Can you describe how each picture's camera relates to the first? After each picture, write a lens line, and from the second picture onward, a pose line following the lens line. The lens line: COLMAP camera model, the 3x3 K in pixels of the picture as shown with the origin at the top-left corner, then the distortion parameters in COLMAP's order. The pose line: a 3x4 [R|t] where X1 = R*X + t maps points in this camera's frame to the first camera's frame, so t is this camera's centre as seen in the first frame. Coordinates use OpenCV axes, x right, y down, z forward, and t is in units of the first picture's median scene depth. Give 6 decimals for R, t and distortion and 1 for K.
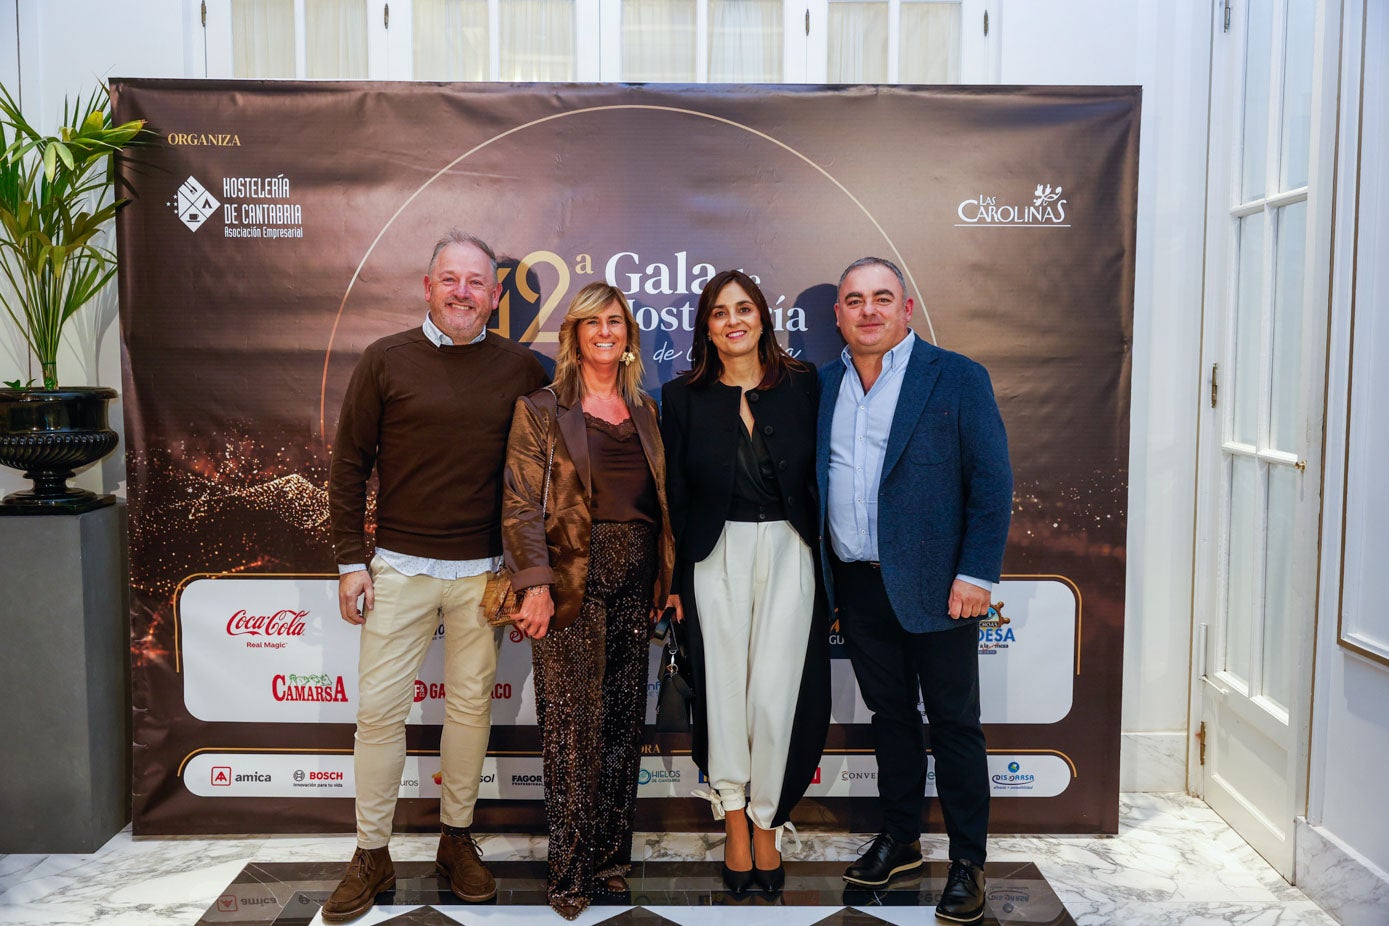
lens RADIAL K [[1225.0, 0, 694.5], [0, 1225.0, 463.0], [0, 0, 1]] dist [0.000229, -0.009517]
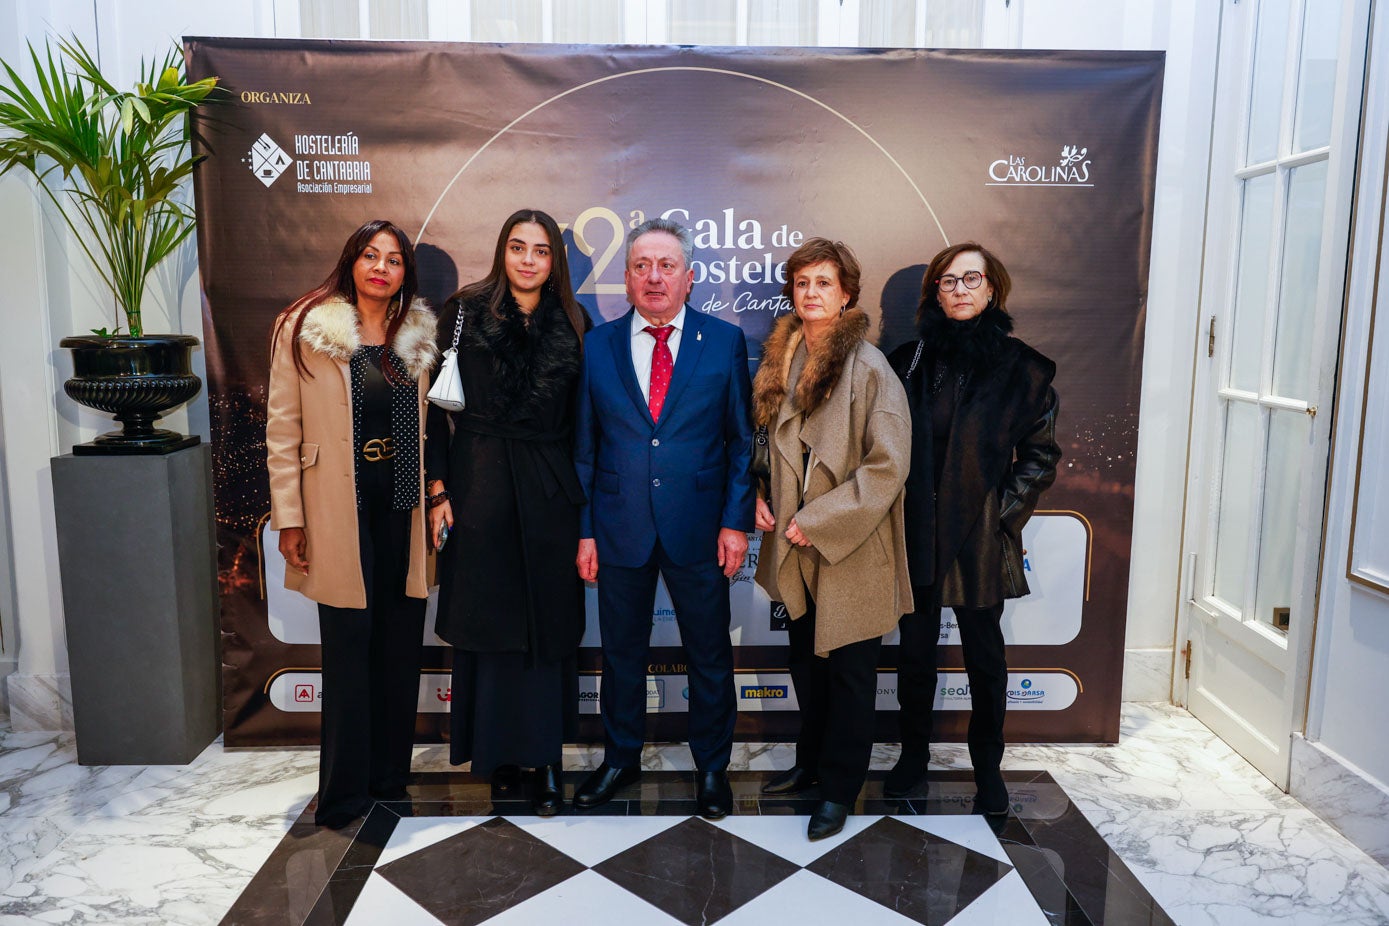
lens RADIAL K [[1009.2, 0, 693.7], [0, 1009.2, 461.8], [0, 0, 1]] dist [0.002675, -0.004782]
pose [[0.999928, 0.001148, 0.011922, -0.051757], [-0.001851, 0.998247, 0.059161, -0.004599], [-0.011833, -0.059179, 0.998177, 0.112359]]
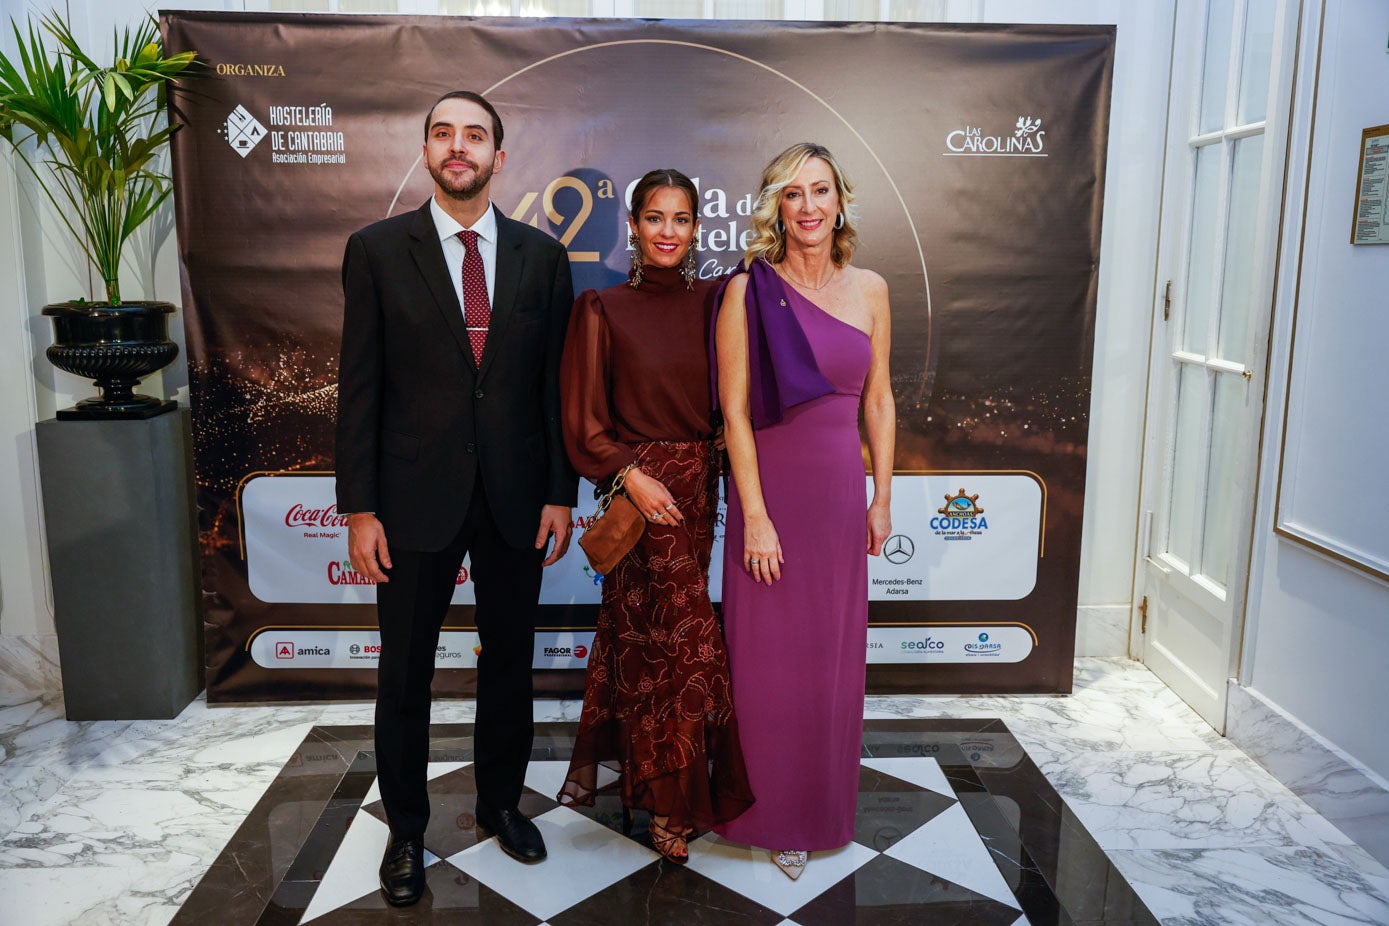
lens RADIAL K [[1107.0, 0, 694.6], [0, 1107.0, 459.8], [0, 0, 1]] dist [-0.002833, 0.002029]
pose [[0.999582, -0.003151, 0.028733, -0.039999], [0.000503, 0.995786, 0.091703, -0.012440], [-0.028901, -0.091650, 0.995372, -0.006931]]
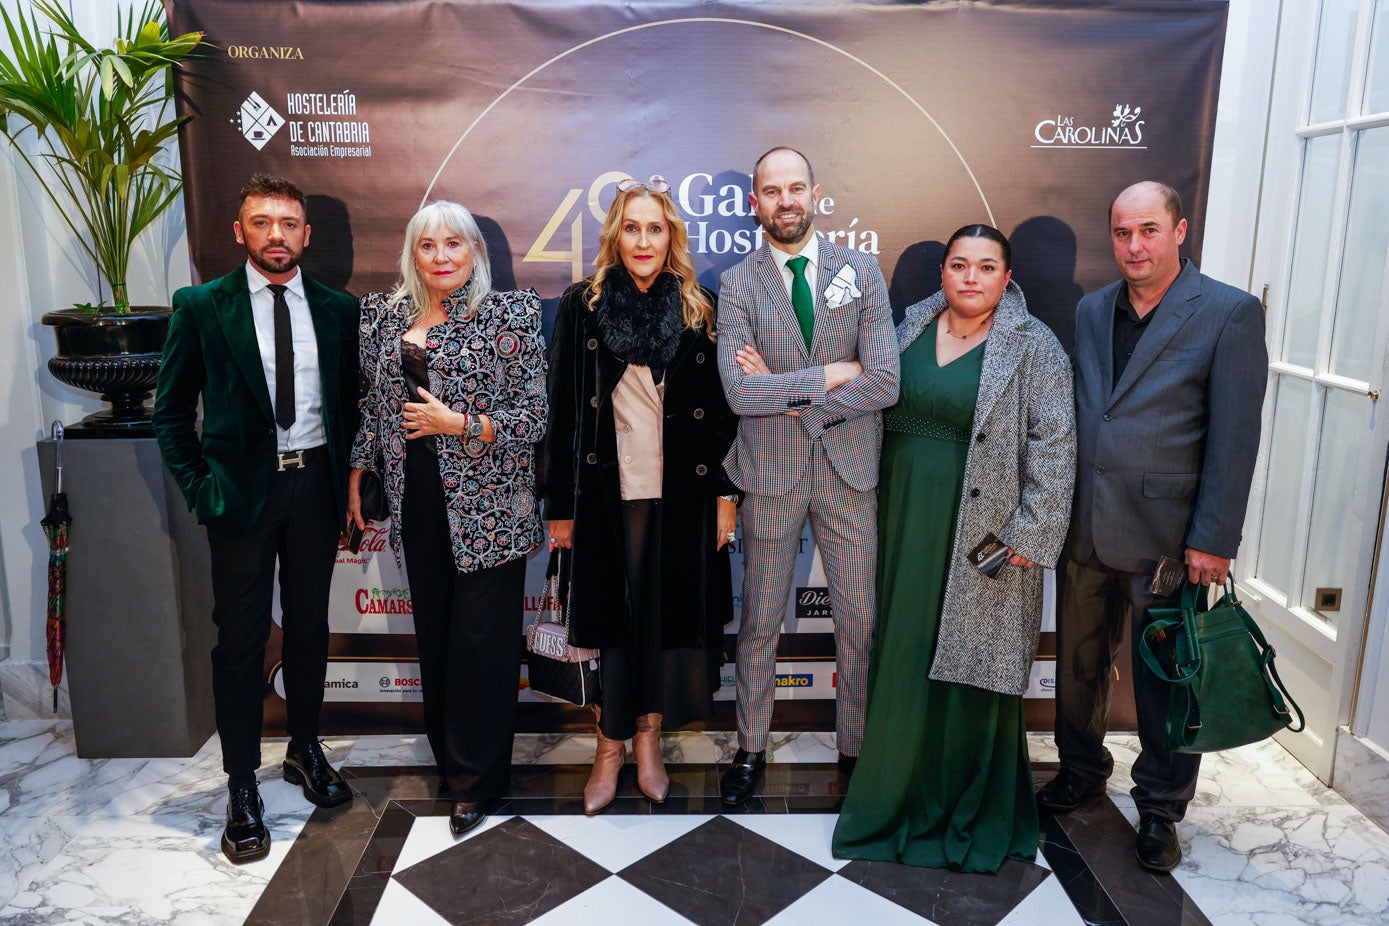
lens RADIAL K [[1044.6, 0, 694.5], [0, 1044.6, 463.0], [0, 0, 1]] dist [-0.000998, -0.002658]
pose [[0.999884, -0.000265, 0.015210, -0.073032], [-0.001603, 0.992447, 0.122666, -0.043191], [-0.015128, -0.122676, 0.992331, 0.134261]]
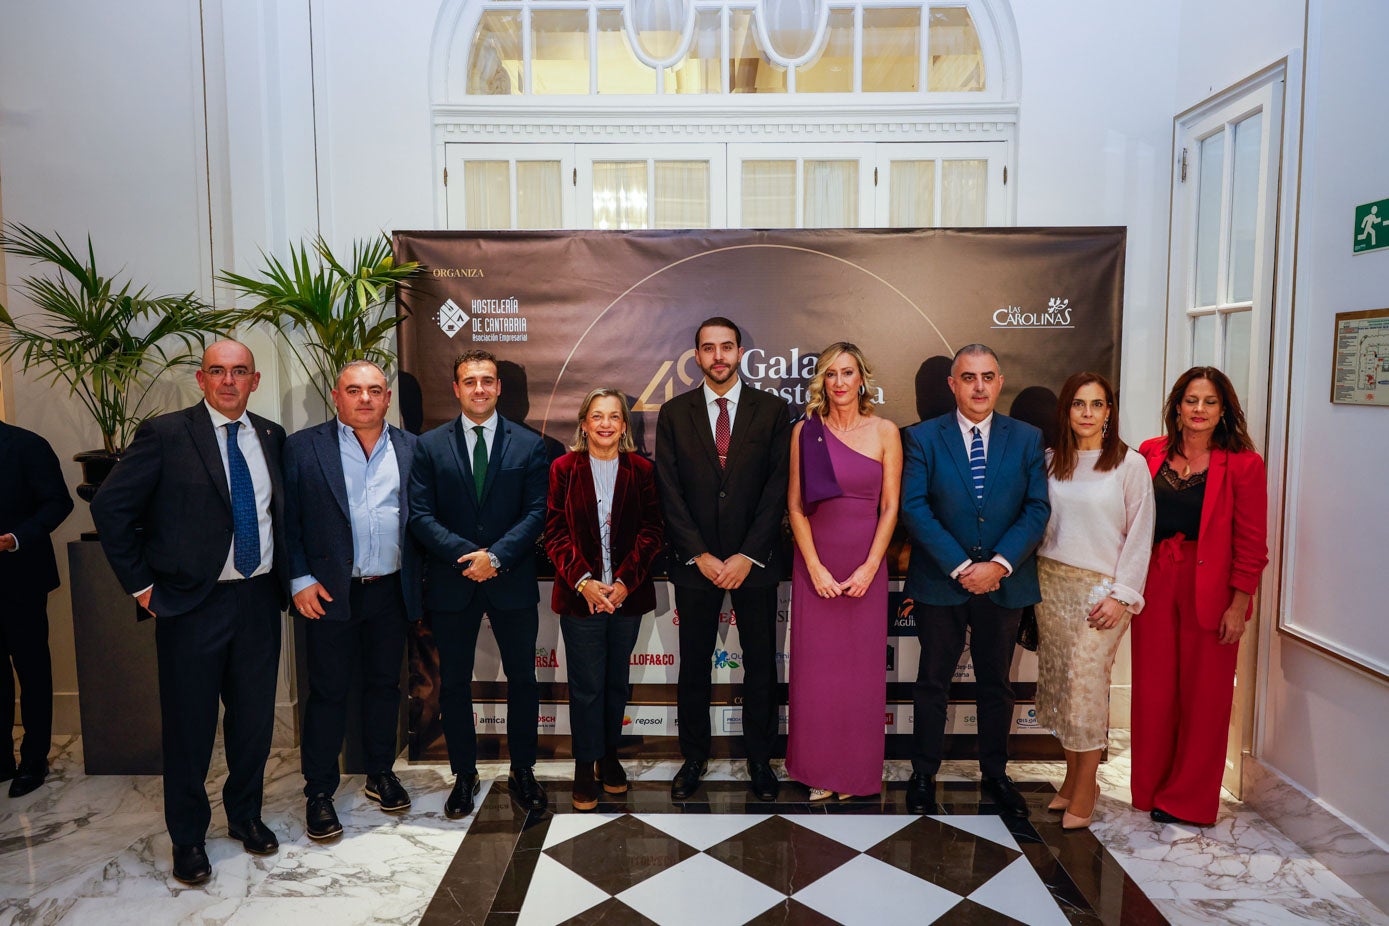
lens RADIAL K [[925.7, 0, 694.5], [0, 925.7, 463.0], [0, 0, 1]] dist [-0.003673, 0.002640]
pose [[0.999668, -0.006249, -0.024981, -0.100262], [0.006507, 0.999926, 0.010261, -0.052594], [0.024915, -0.010421, 0.999635, -0.065392]]
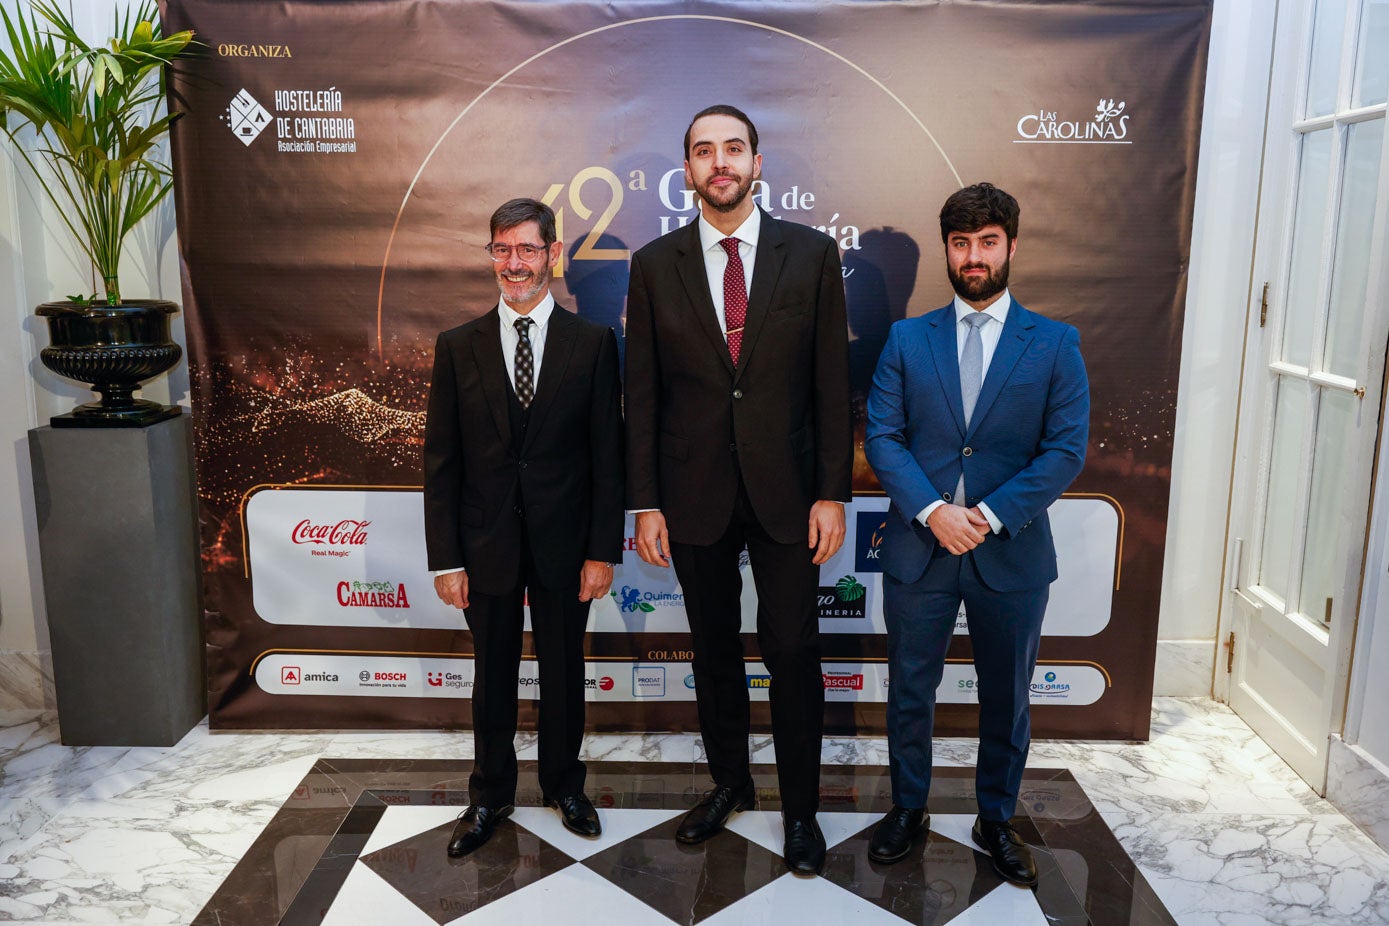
lens RADIAL K [[1118.9, 0, 693.7], [0, 1118.9, 462.3], [0, 0, 1]] dist [0.002019, -0.006981]
pose [[0.999726, 0.009324, -0.021473, -0.022896], [-0.007098, 0.994806, 0.101538, -0.027126], [0.022308, -0.101358, 0.994600, 0.073545]]
